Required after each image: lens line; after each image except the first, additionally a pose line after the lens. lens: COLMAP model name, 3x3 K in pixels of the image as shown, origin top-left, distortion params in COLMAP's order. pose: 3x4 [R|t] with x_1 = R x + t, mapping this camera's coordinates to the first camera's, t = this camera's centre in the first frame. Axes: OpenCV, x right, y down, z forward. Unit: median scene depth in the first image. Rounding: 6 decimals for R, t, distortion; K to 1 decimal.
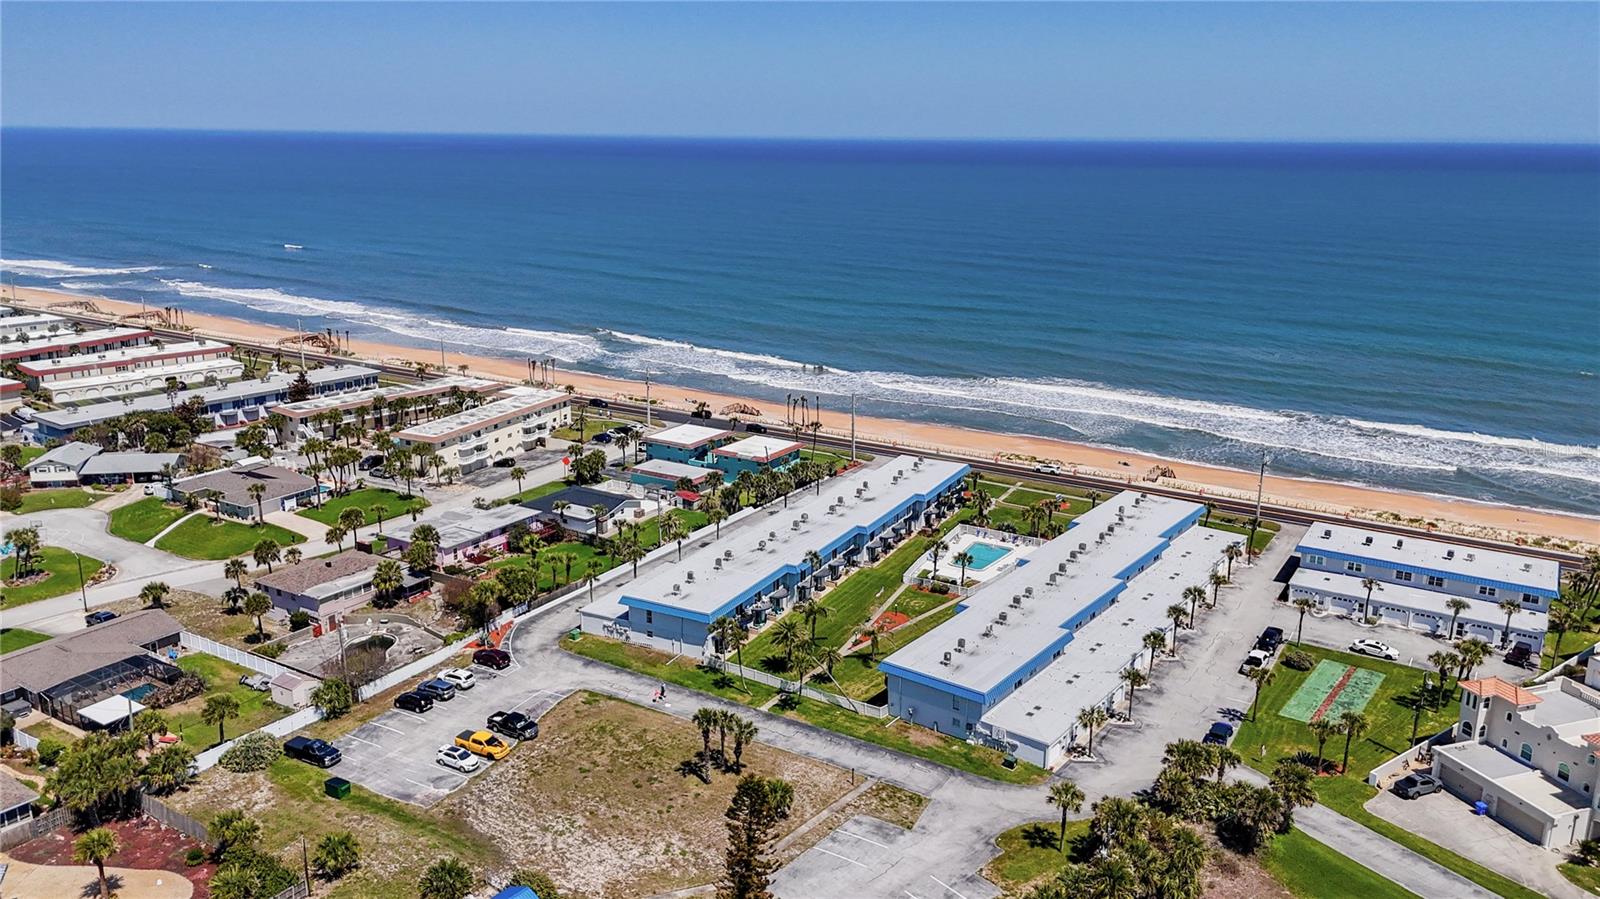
lens RADIAL K [[1181.3, 0, 800.0], [0, 1181.3, 449.5], [0, 0, 1]] dist [0.074045, -0.066375]
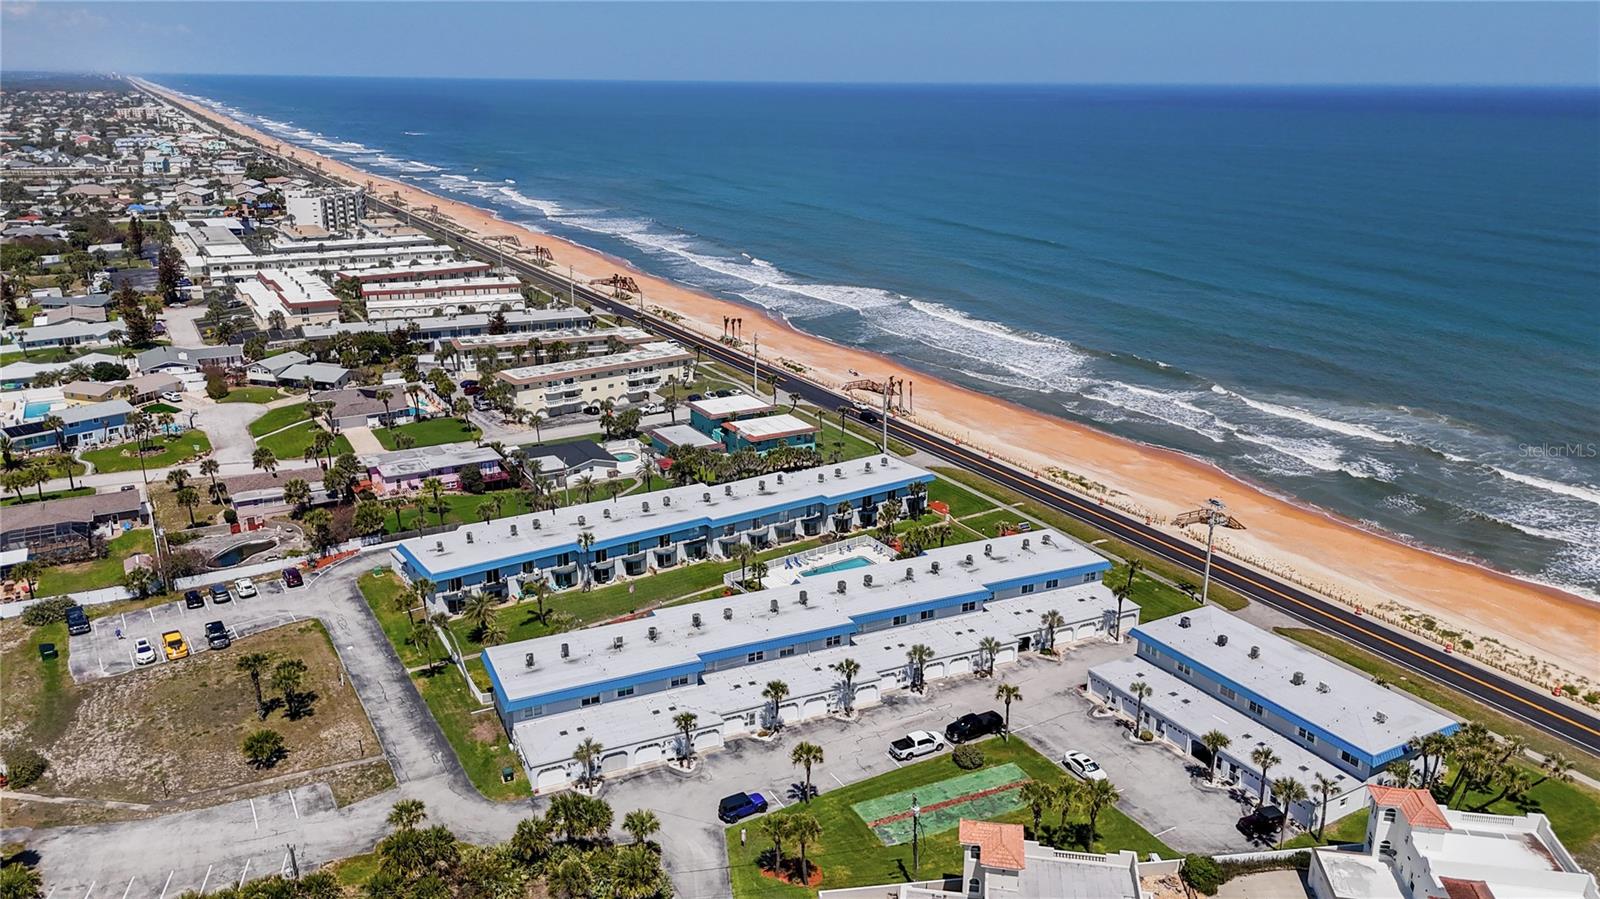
lens RADIAL K [[1181.3, 0, 800.0], [0, 1181.3, 449.5], [0, 0, 1]] dist [0.074045, -0.066375]
pose [[0.882758, 0.137833, -0.449155, 0.615223], [-0.119904, 0.990435, 0.068280, -0.075010], [0.454270, -0.006419, 0.890841, 0.186856]]
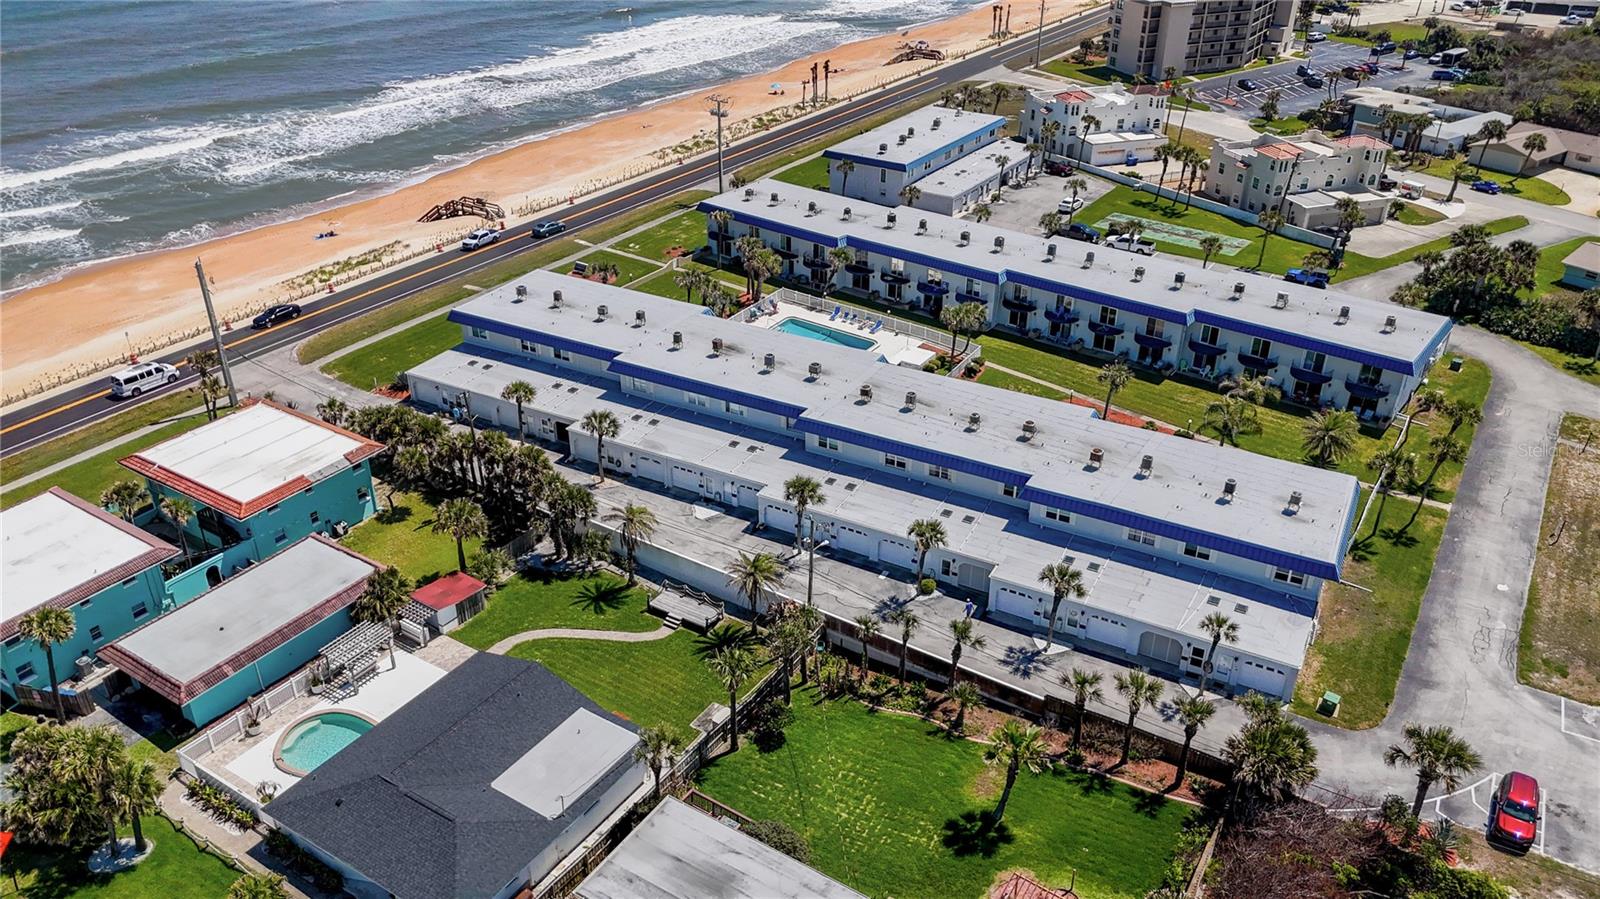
lens RADIAL K [[1181.3, 0, 800.0], [0, 1181.3, 449.5], [0, 0, 1]] dist [0.074045, -0.066375]
pose [[0.018321, -0.497110, 0.867494, -0.553810], [0.250880, 0.842167, 0.477299, -0.216335], [-0.967845, 0.208892, 0.140144, 1.084357]]
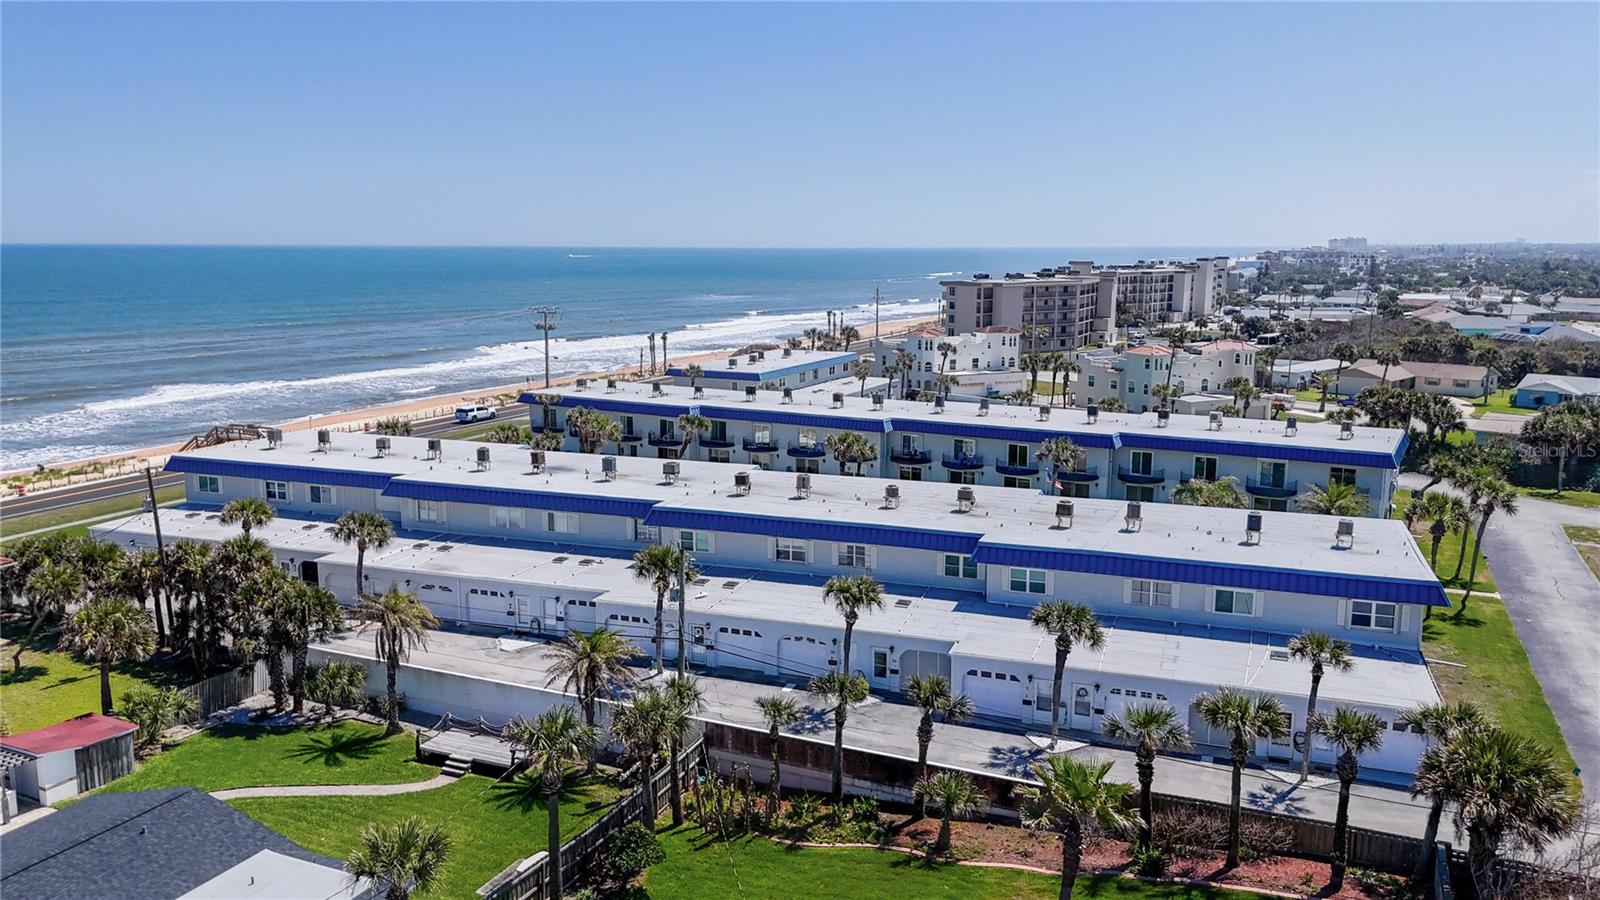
lens RADIAL K [[1181.3, 0, 800.0], [0, 1181.3, 450.0], [0, 0, 1]] dist [0.074045, -0.066375]
pose [[-0.124594, -0.179643, 0.975810, -0.449430], [0.251874, 0.945531, 0.206229, -0.036535], [-0.959706, 0.271476, -0.072560, 1.139967]]
